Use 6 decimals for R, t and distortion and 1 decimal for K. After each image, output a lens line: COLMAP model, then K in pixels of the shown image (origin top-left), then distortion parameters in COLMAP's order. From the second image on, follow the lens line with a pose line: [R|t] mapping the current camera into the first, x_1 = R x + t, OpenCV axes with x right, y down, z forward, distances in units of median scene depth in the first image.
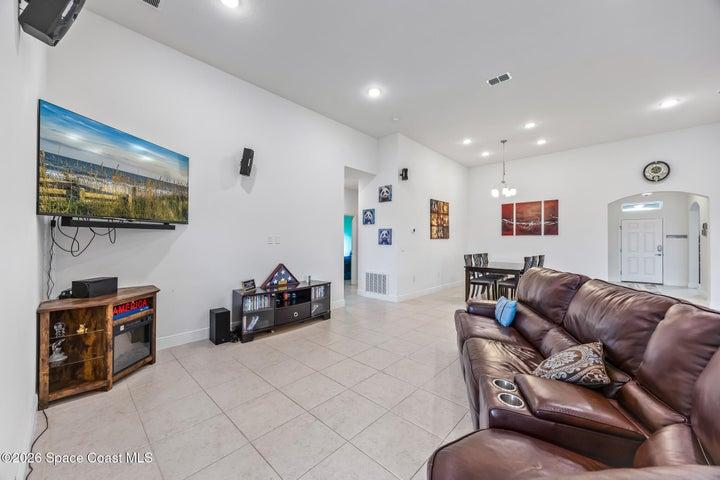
lens RADIAL K [[270.2, 0, 358.3], [0, 270.2, 238.6], [0, 0, 1]] dist [0.007376, -0.000019]
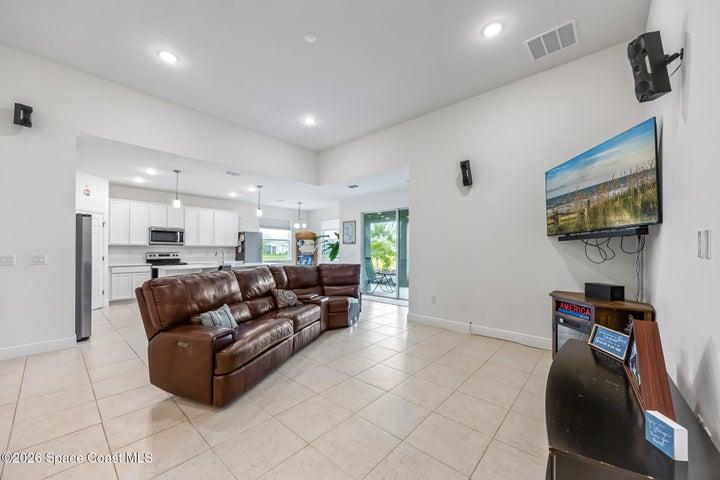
lens RADIAL K [[274.9, 0, 357.9], [0, 274.9, 246.8], [0, 0, 1]] dist [0.000730, -0.000154]
pose [[-0.999709, -0.008819, -0.022455, 0.034193], [-0.008306, 0.999704, -0.022851, 0.009186], [0.022650, -0.022658, -0.999487, 0.799157]]
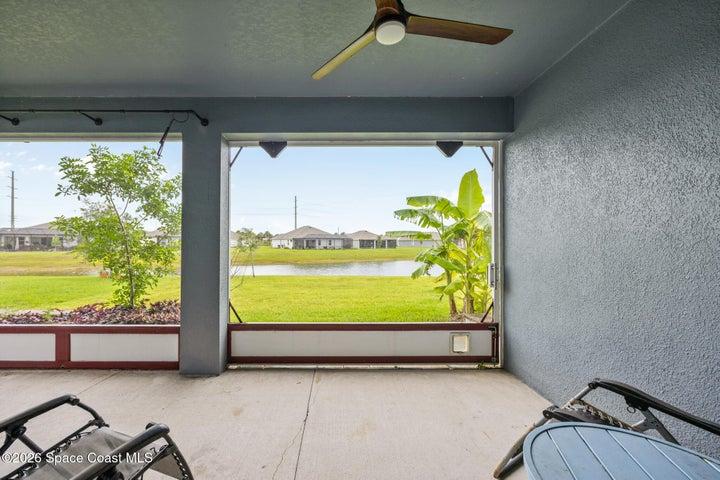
lens RADIAL K [[283.9, 0, 336.2], [0, 283.9, 241.2], [0, 0, 1]] dist [-0.000016, -0.000061]
pose [[-0.732538, -0.011539, -0.680628, -0.101906], [0.002947, 0.999793, -0.020122, -0.000818], [0.680719, -0.016745, -0.732353, -0.273178]]
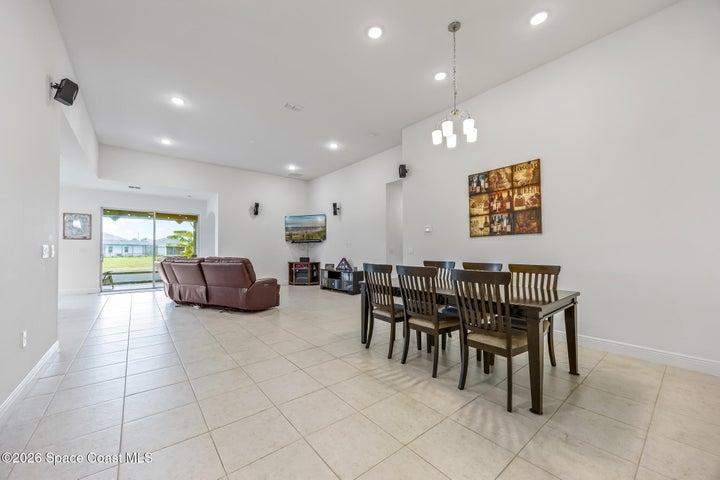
lens RADIAL K [[274.9, 0, 357.9], [0, 274.9, 246.8], [0, 0, 1]] dist [0.000730, -0.000154]
pose [[-0.138720, -0.018710, -0.990155, 0.948832], [0.012214, 0.999713, -0.020602, 0.033736], [0.990256, -0.014952, -0.138452, 0.821688]]
